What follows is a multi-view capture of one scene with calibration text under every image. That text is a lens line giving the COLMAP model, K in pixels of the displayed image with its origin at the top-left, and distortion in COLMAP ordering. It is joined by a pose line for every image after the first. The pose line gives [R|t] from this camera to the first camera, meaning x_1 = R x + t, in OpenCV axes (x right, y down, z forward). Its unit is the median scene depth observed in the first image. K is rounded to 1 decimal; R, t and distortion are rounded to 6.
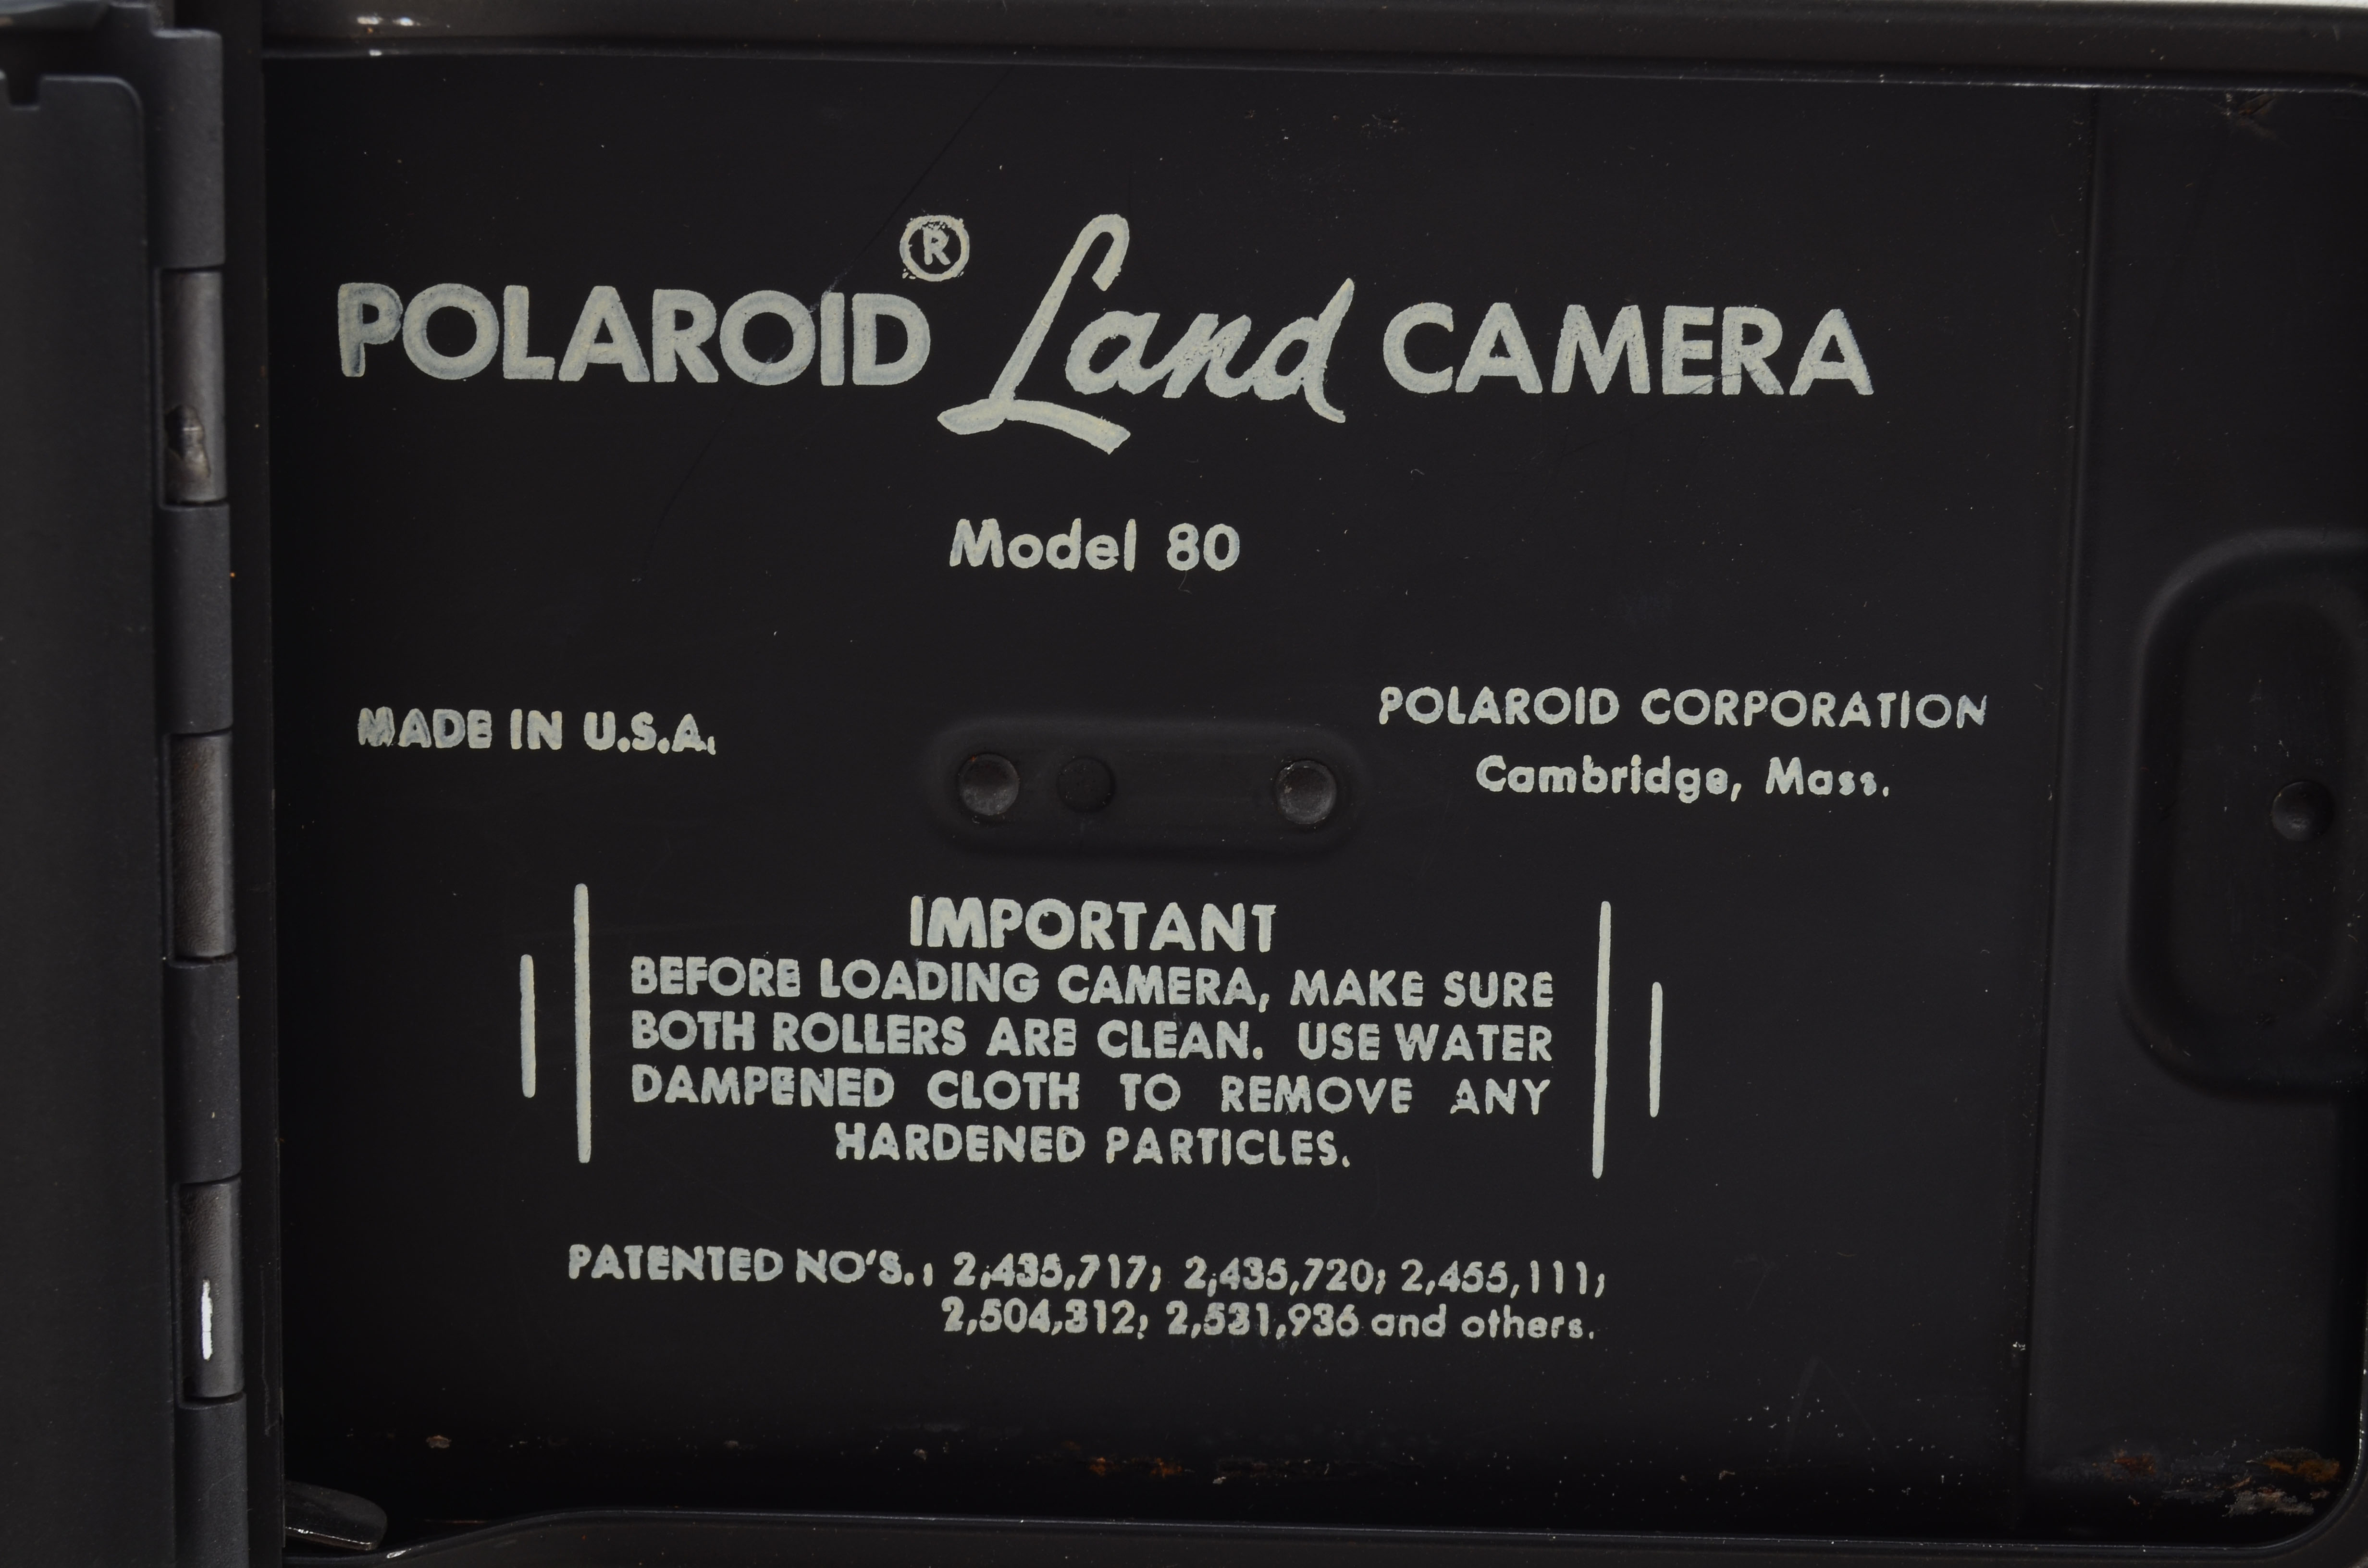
lens RADIAL K [[5272.0, 0, 1186.2], [0, 5272.0, 782.8], [0, 0, 1]] dist [-0.049987, 0.000000]
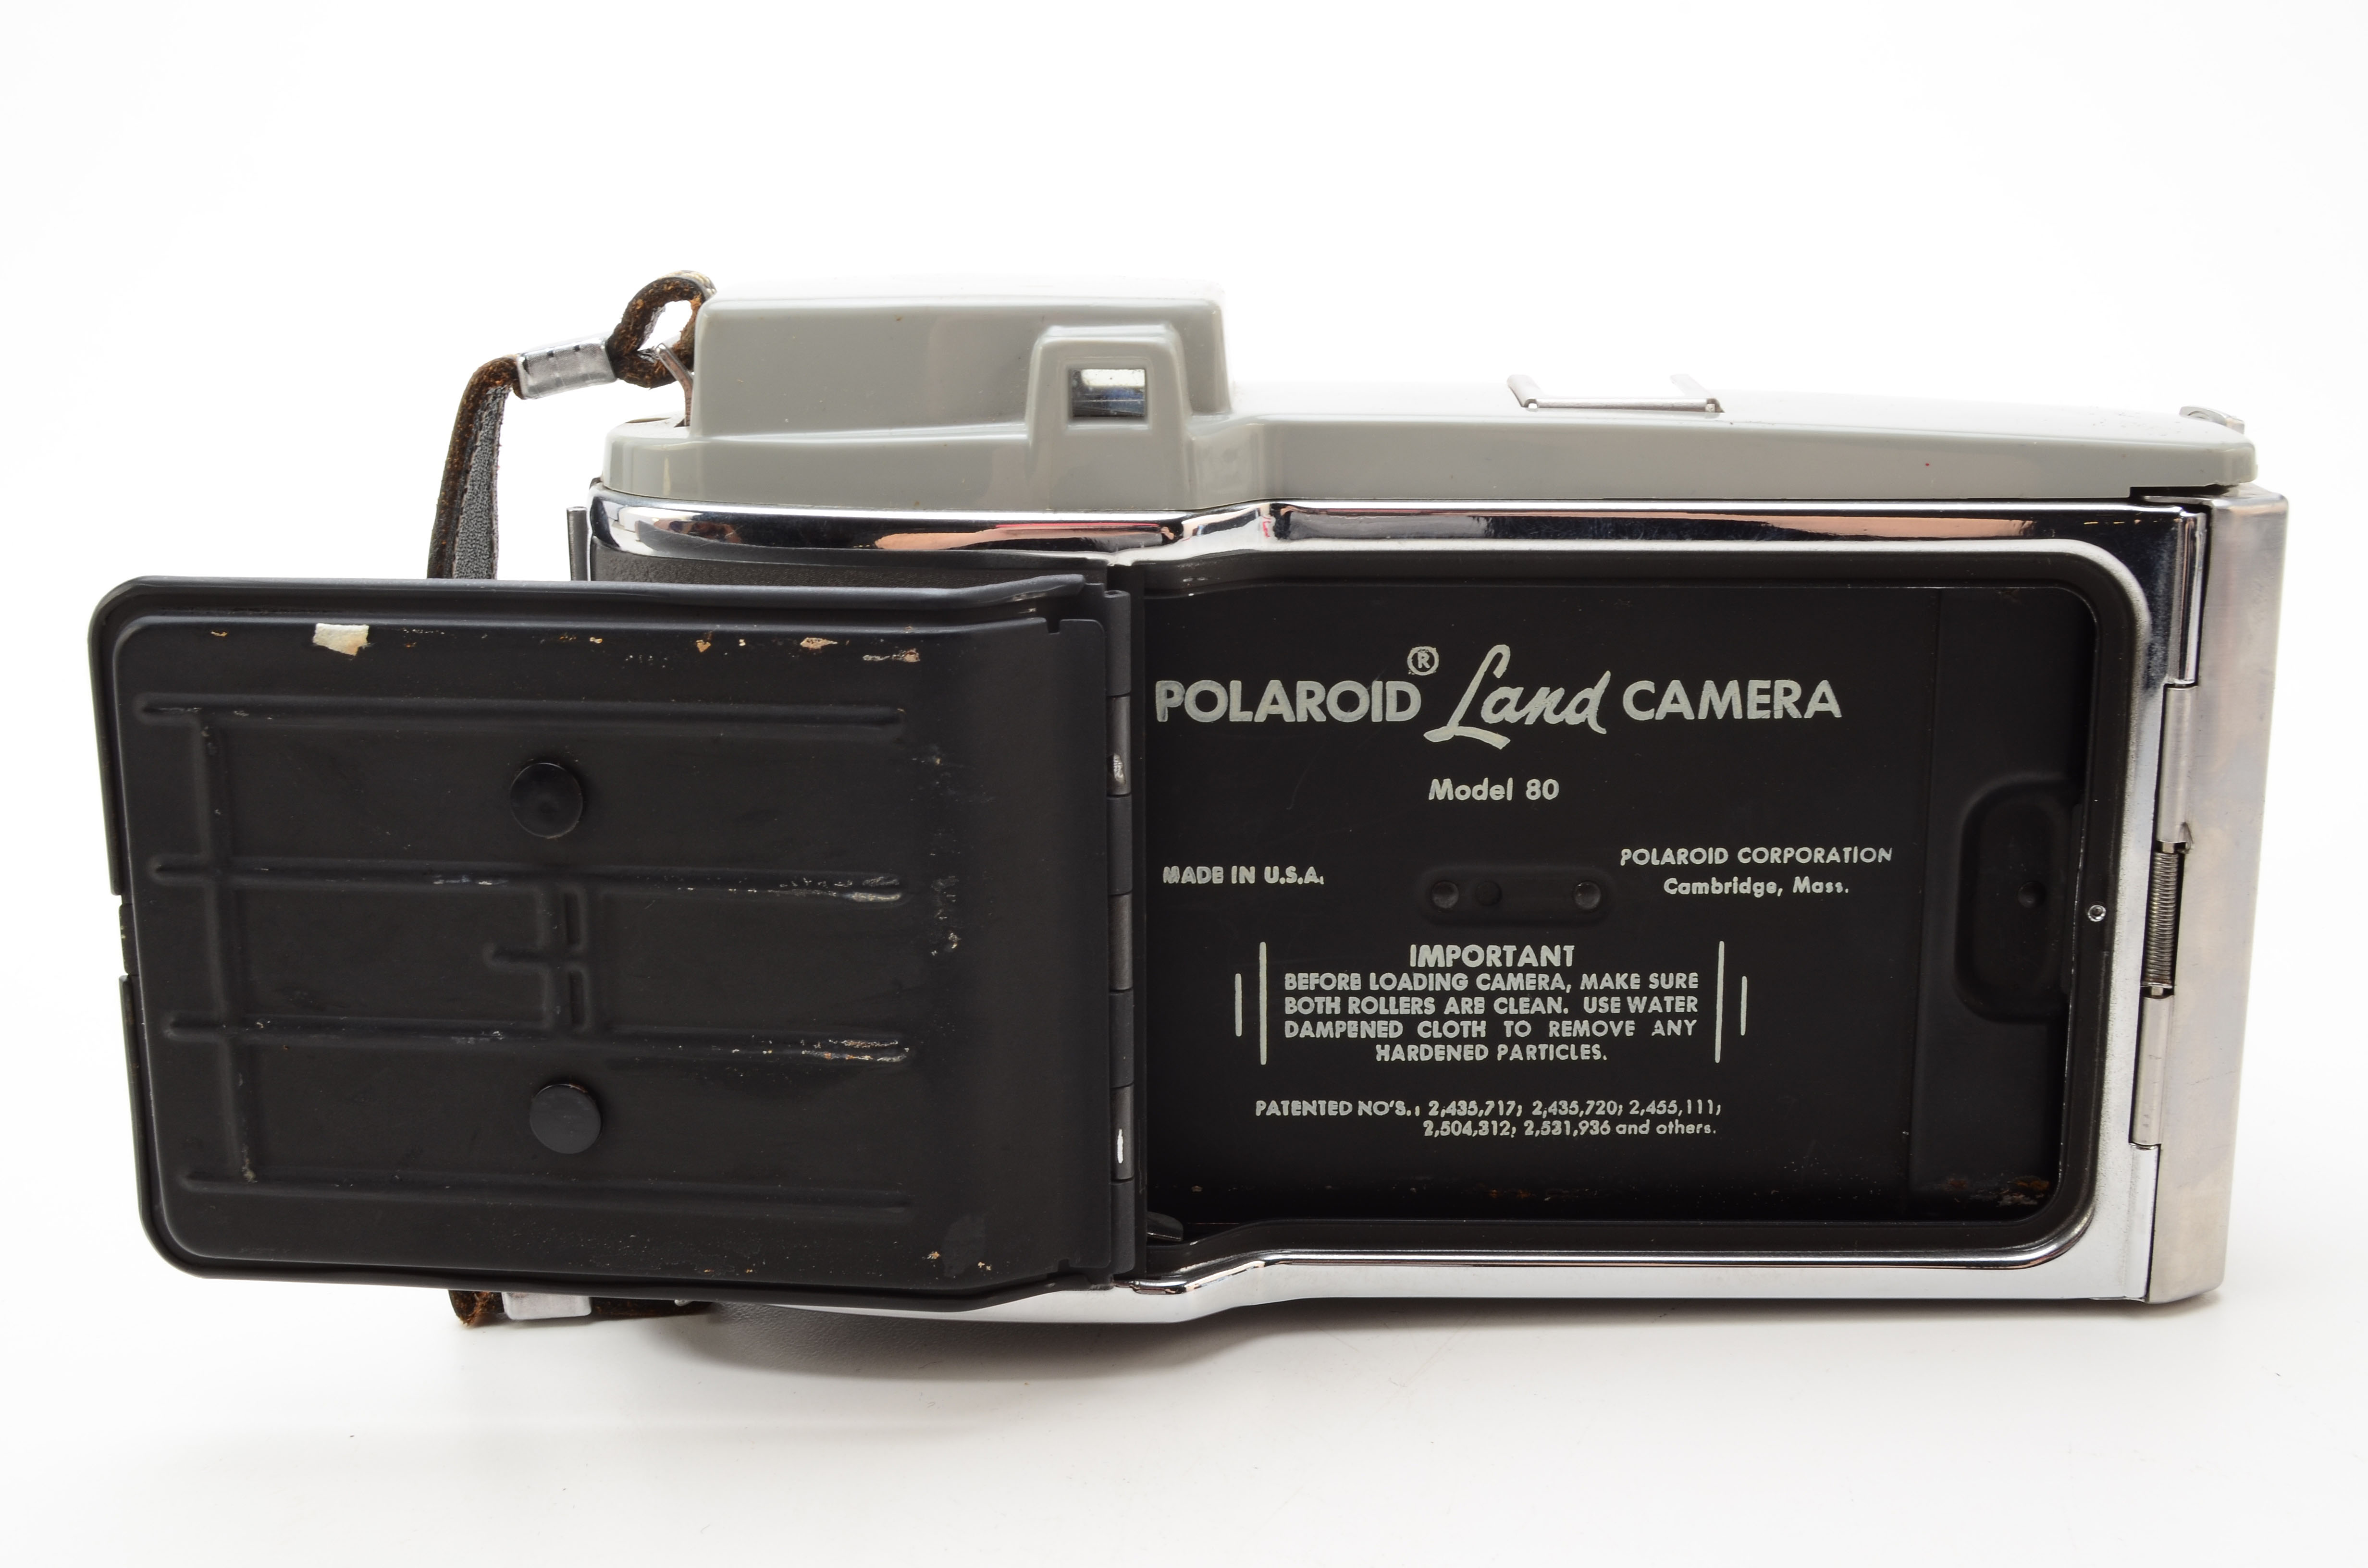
lens RADIAL K [[3216.3, 0, 1180.7], [0, 3216.3, 783.3], [0, 0, 1]] dist [-0.087435, 0.000000]
pose [[0.999672, -0.019946, -0.016044, -0.127208], [0.020616, 0.998873, 0.042745, -0.107750], [0.015174, -0.043062, 0.998957, -0.362274]]
